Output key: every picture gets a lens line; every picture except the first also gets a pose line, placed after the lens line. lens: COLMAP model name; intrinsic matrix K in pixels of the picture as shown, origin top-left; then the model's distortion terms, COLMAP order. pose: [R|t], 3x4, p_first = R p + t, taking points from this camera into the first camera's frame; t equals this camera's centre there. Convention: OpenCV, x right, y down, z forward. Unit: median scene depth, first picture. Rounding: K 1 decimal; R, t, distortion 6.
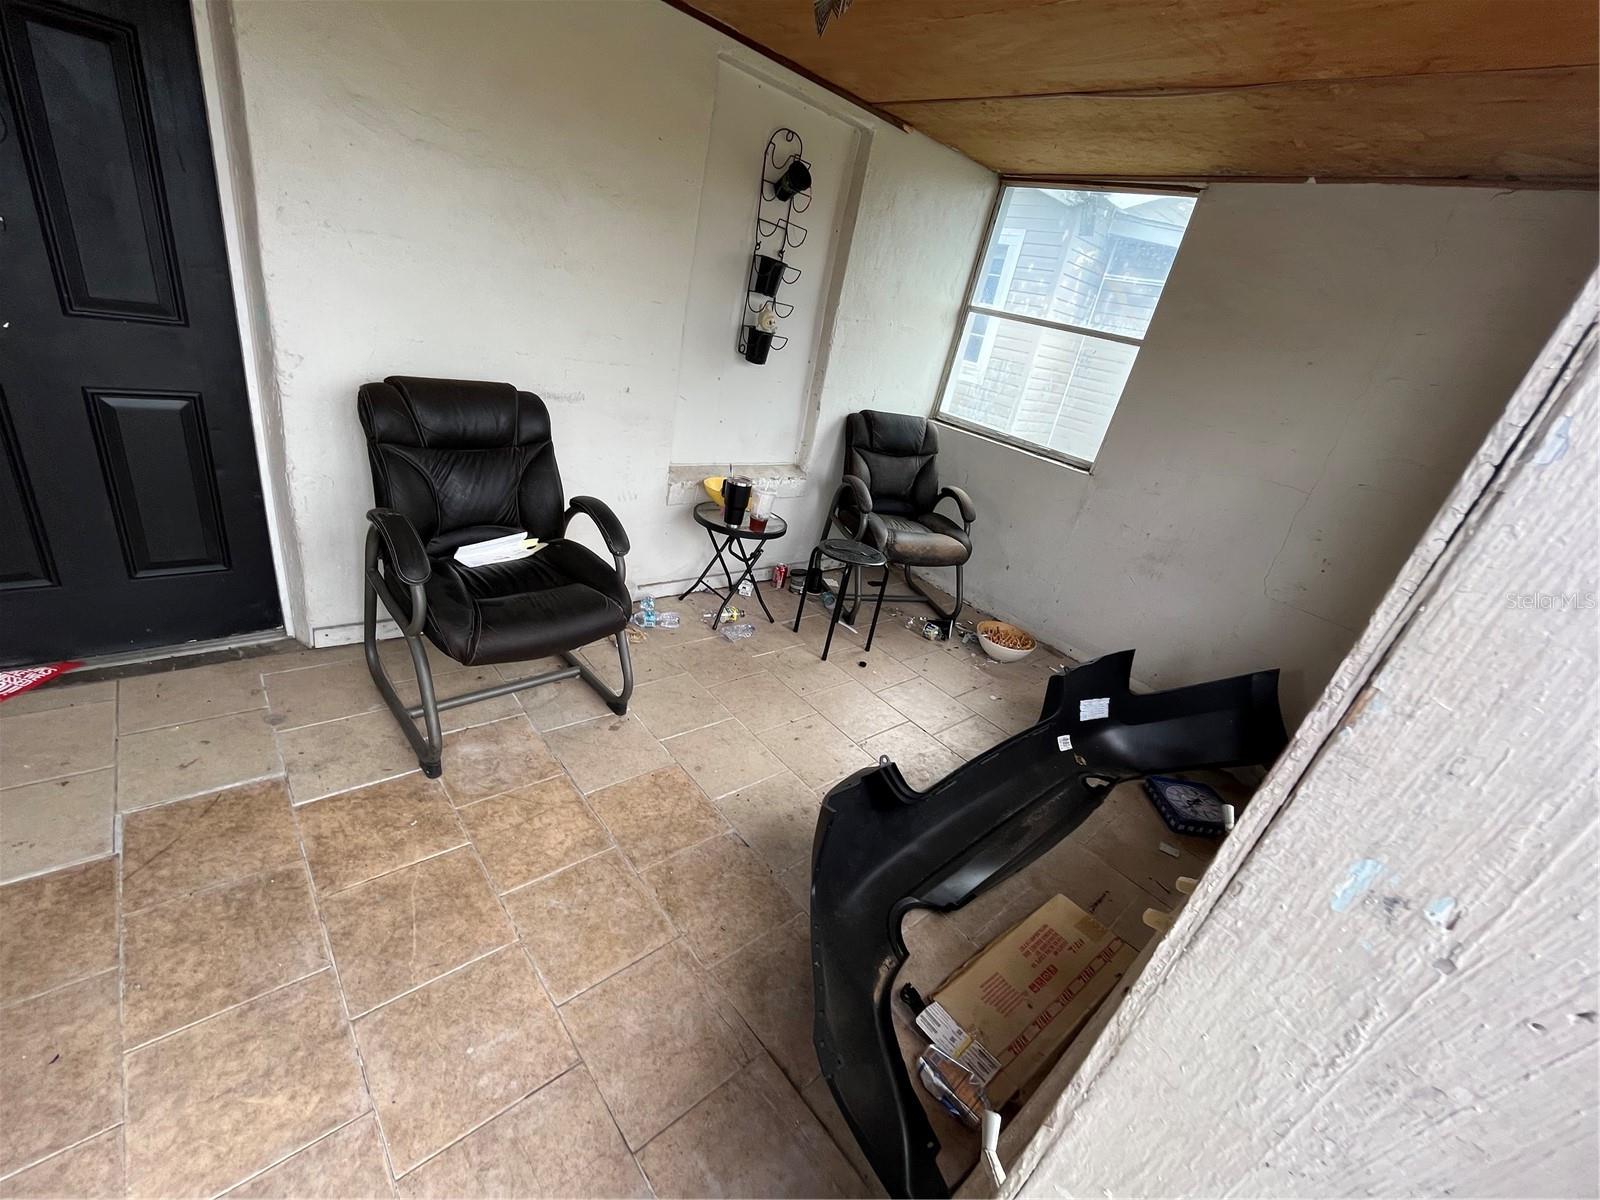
lens RADIAL K [[661.7, 0, 801.6], [0, 661.7, 602.0], [0, 0, 1]] dist [0.001907, -0.002875]
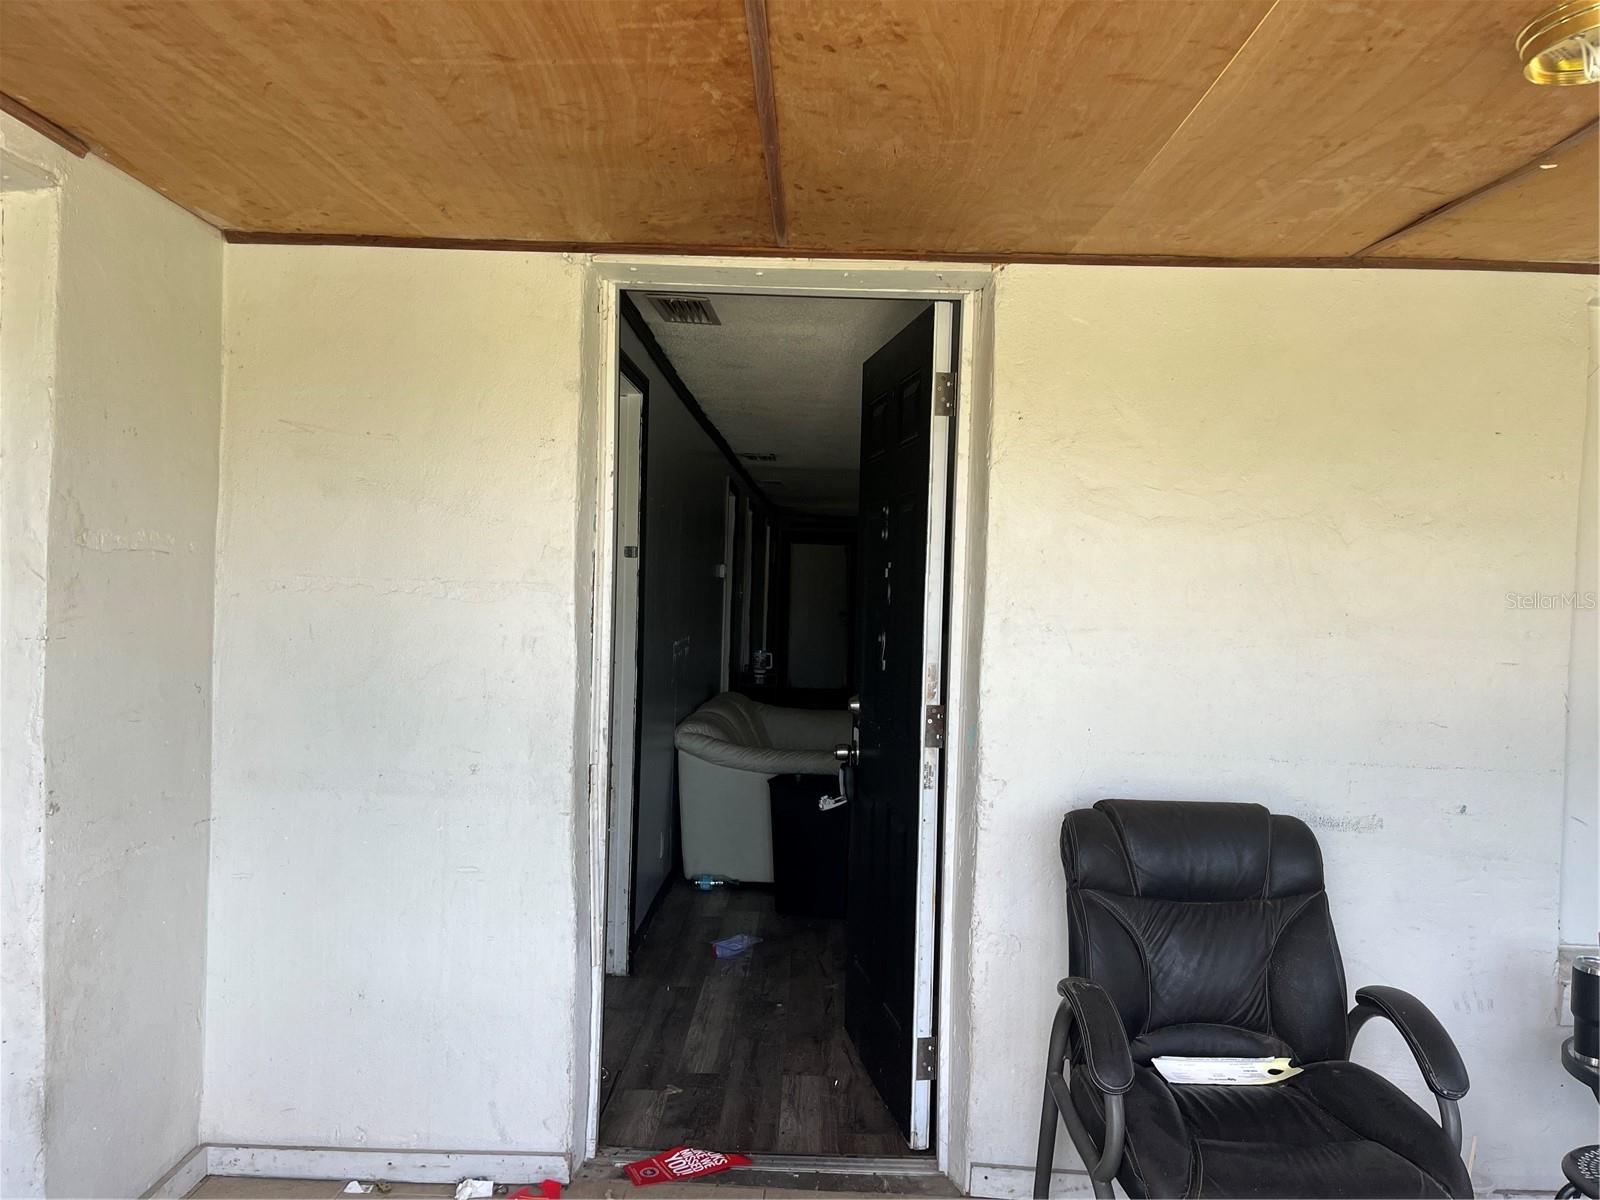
lens RADIAL K [[1186.7, 0, 810.2], [0, 1186.7, 603.4], [0, 0, 1]] dist [0.035305, -0.056340]
pose [[0.722830, -0.161562, -0.671874, 0.075770], [-0.180180, 0.894587, -0.408962, 0.066541], [0.667122, 0.416668, 0.617524, -0.135380]]
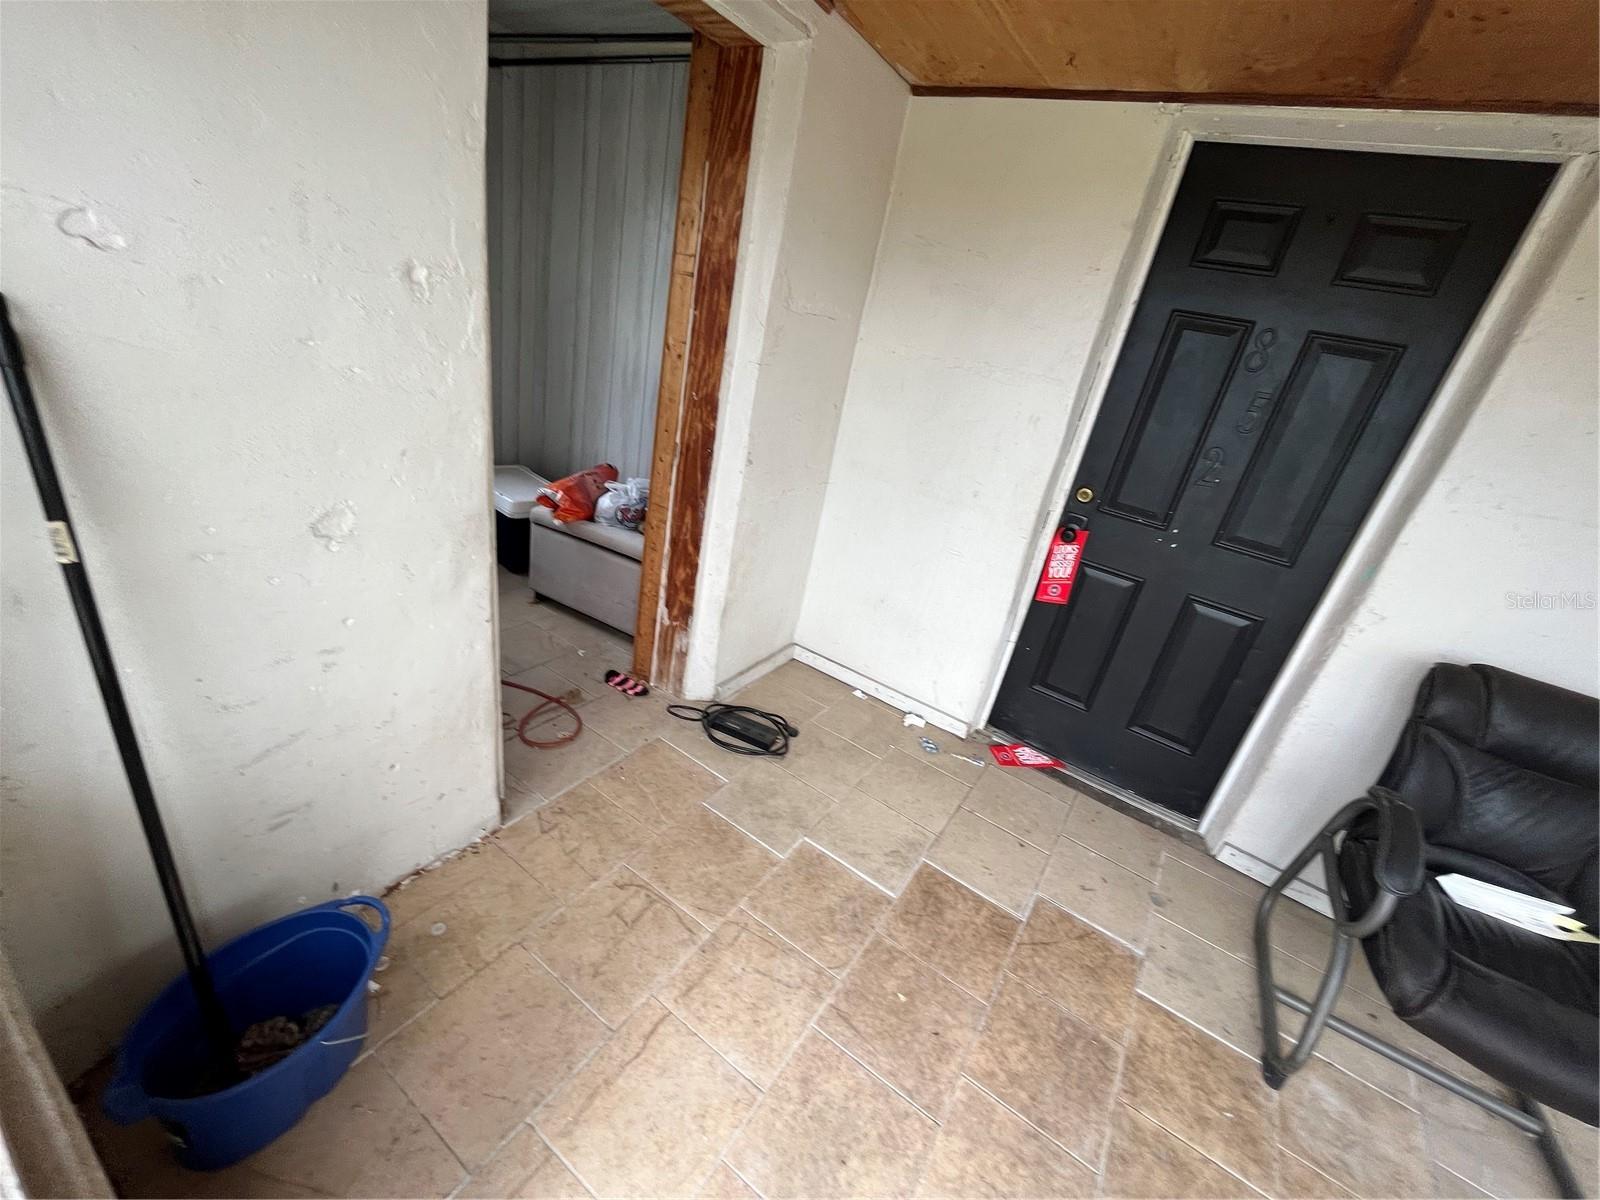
lens RADIAL K [[661.7, 0, 801.6], [0, 661.7, 602.0], [0, 0, 1]] dist [0.001907, -0.002875]
pose [[0.278648, 0.248032, -0.927812, -0.084884], [-0.517907, 0.852374, 0.072323, -0.011432], [0.808782, 0.460367, 0.365970, -0.071898]]
